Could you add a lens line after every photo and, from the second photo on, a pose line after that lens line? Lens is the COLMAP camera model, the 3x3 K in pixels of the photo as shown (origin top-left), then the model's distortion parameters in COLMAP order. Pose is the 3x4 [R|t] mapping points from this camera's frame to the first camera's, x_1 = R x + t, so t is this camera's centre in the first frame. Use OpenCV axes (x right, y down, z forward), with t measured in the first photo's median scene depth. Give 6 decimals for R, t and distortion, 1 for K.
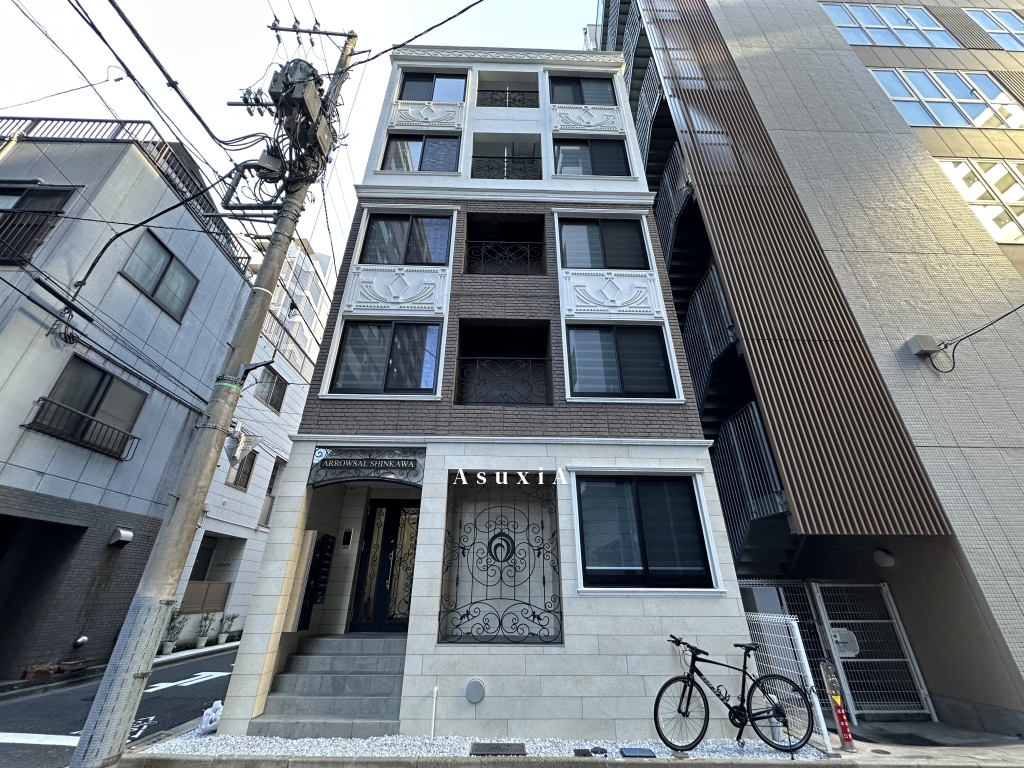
lens RADIAL K [[406.7, 0, 512.0], [0, 406.7, 384.0], [0, 0, 1]] dist [-0.000086, -0.000604]
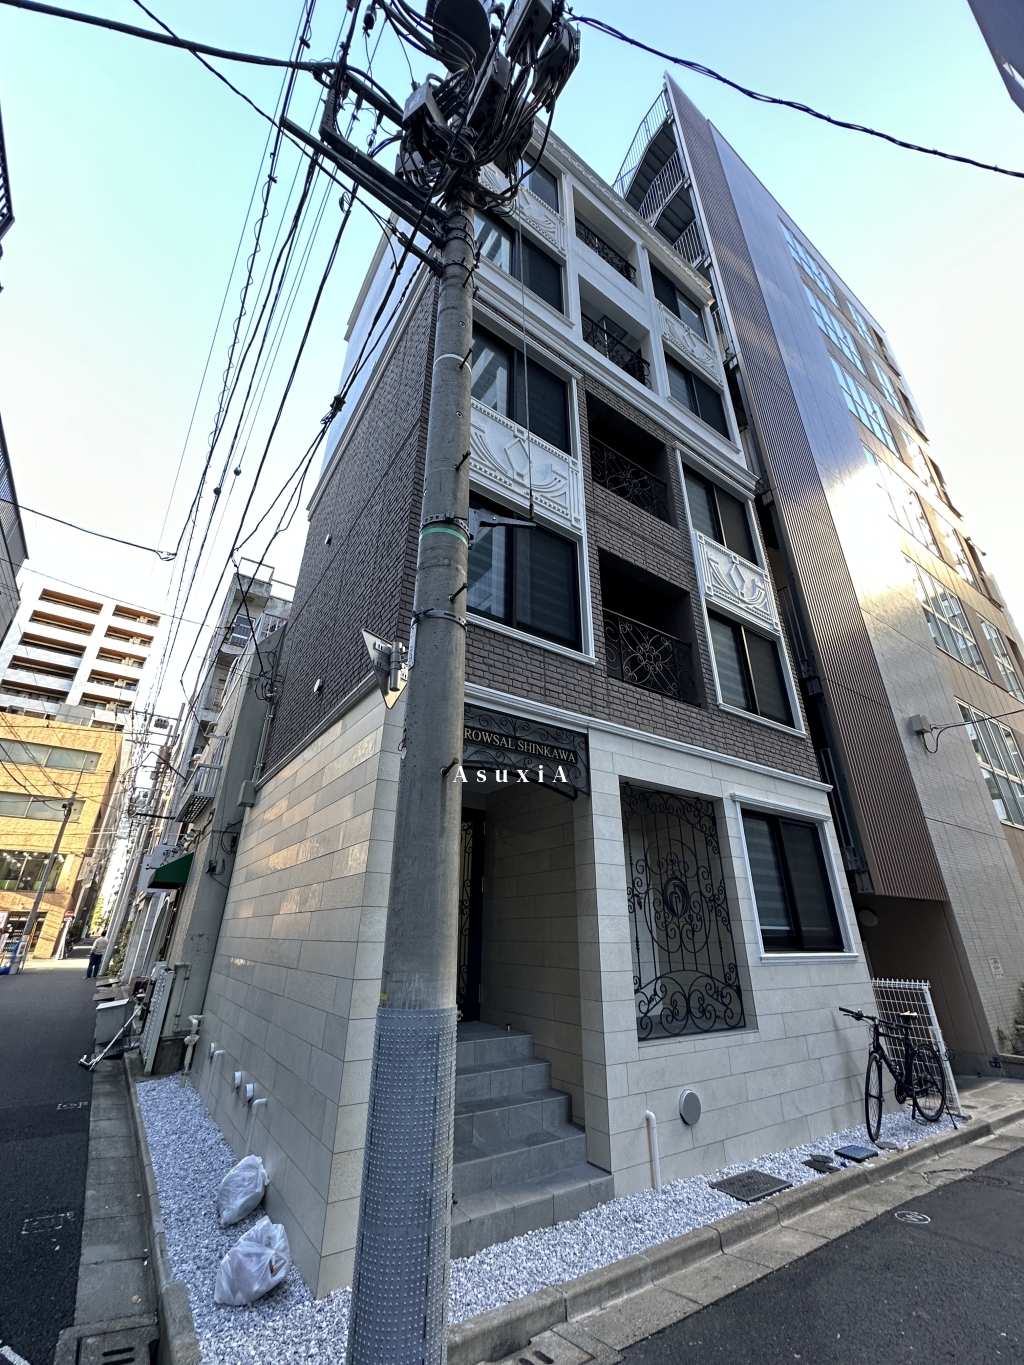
lens RADIAL K [[542.2, 0, 512.2], [0, 542.2, 684.1], [0, 0, 1]] dist [-0.000086, -0.000604]
pose [[0.839505, 0.230652, 0.491967, -0.789298], [-0.251288, 0.967594, -0.024839, 0.138787], [-0.481754, -0.102773, 0.870259, 0.355331]]
